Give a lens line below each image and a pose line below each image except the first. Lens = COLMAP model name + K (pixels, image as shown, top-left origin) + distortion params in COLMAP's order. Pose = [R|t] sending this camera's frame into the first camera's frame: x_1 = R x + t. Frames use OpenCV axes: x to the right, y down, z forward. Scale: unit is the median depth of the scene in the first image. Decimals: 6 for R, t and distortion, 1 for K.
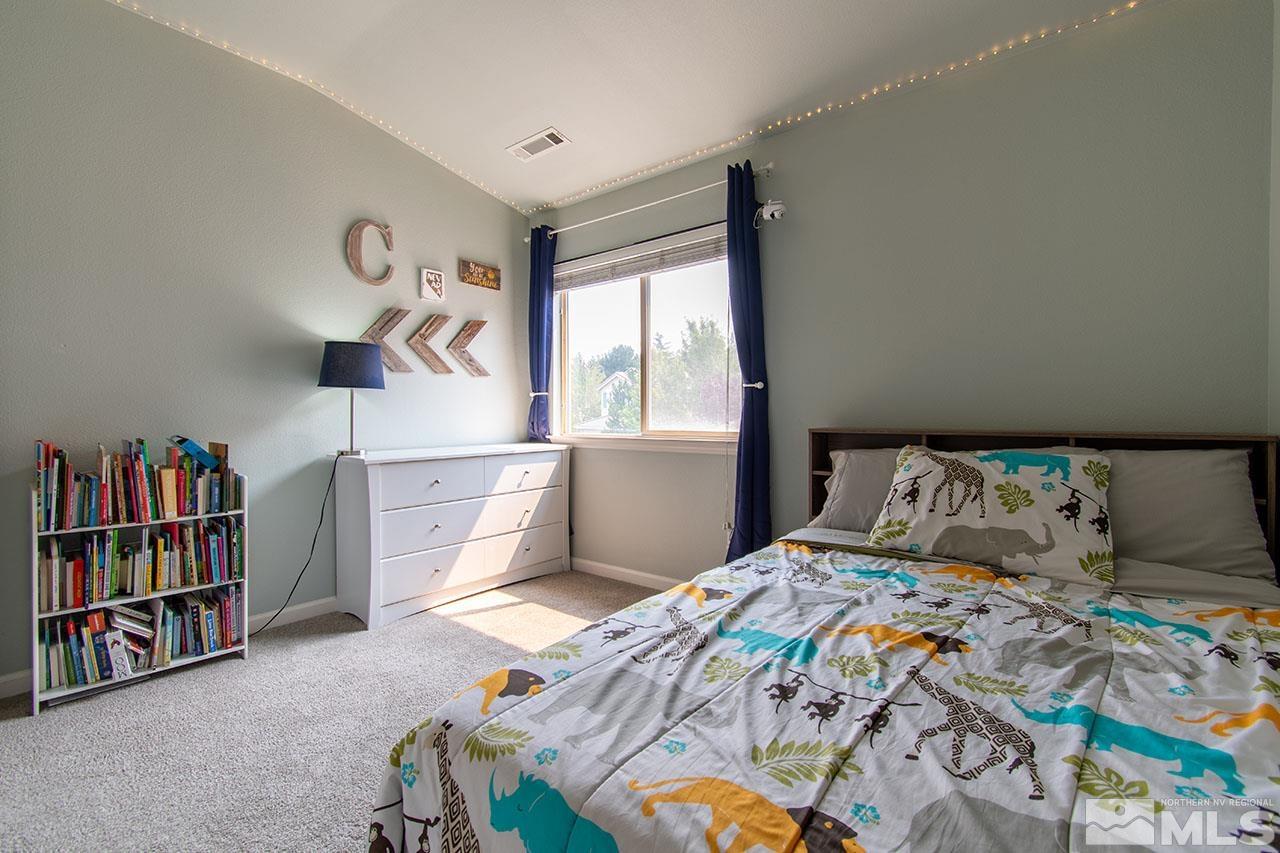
lens RADIAL K [[548.0, 0, 640.0], [0, 548.0, 426.5], [0, 0, 1]] dist [0.001834, 0.000095]
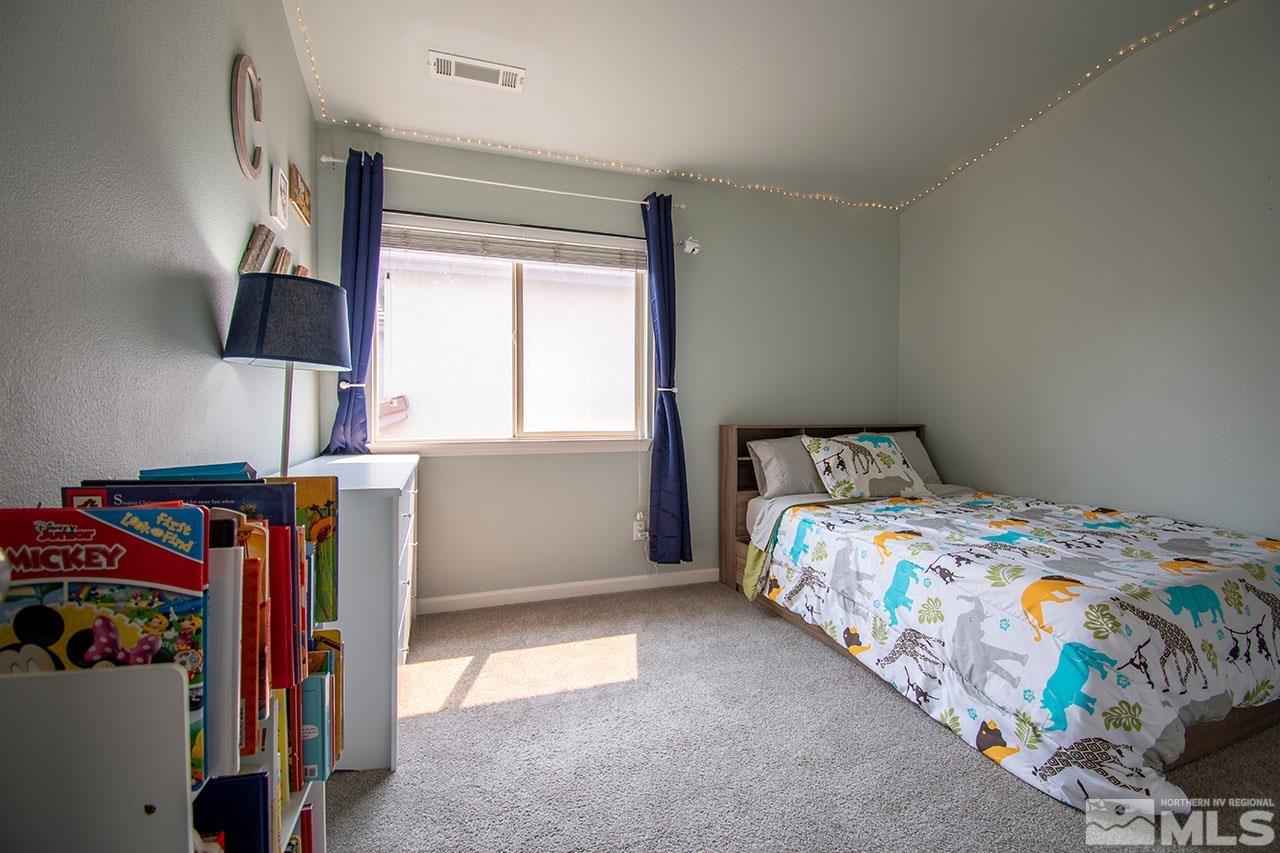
lens RADIAL K [[566.8, 0, 643.4], [0, 566.8, 419.2], [0, 0, 1]] dist [0.003008, -0.000268]
pose [[0.532660, -0.004362, 0.846318, -0.811128], [0.018461, 0.999809, -0.006466, -0.005518], [-0.846128, 0.019068, 0.532639, 0.400709]]
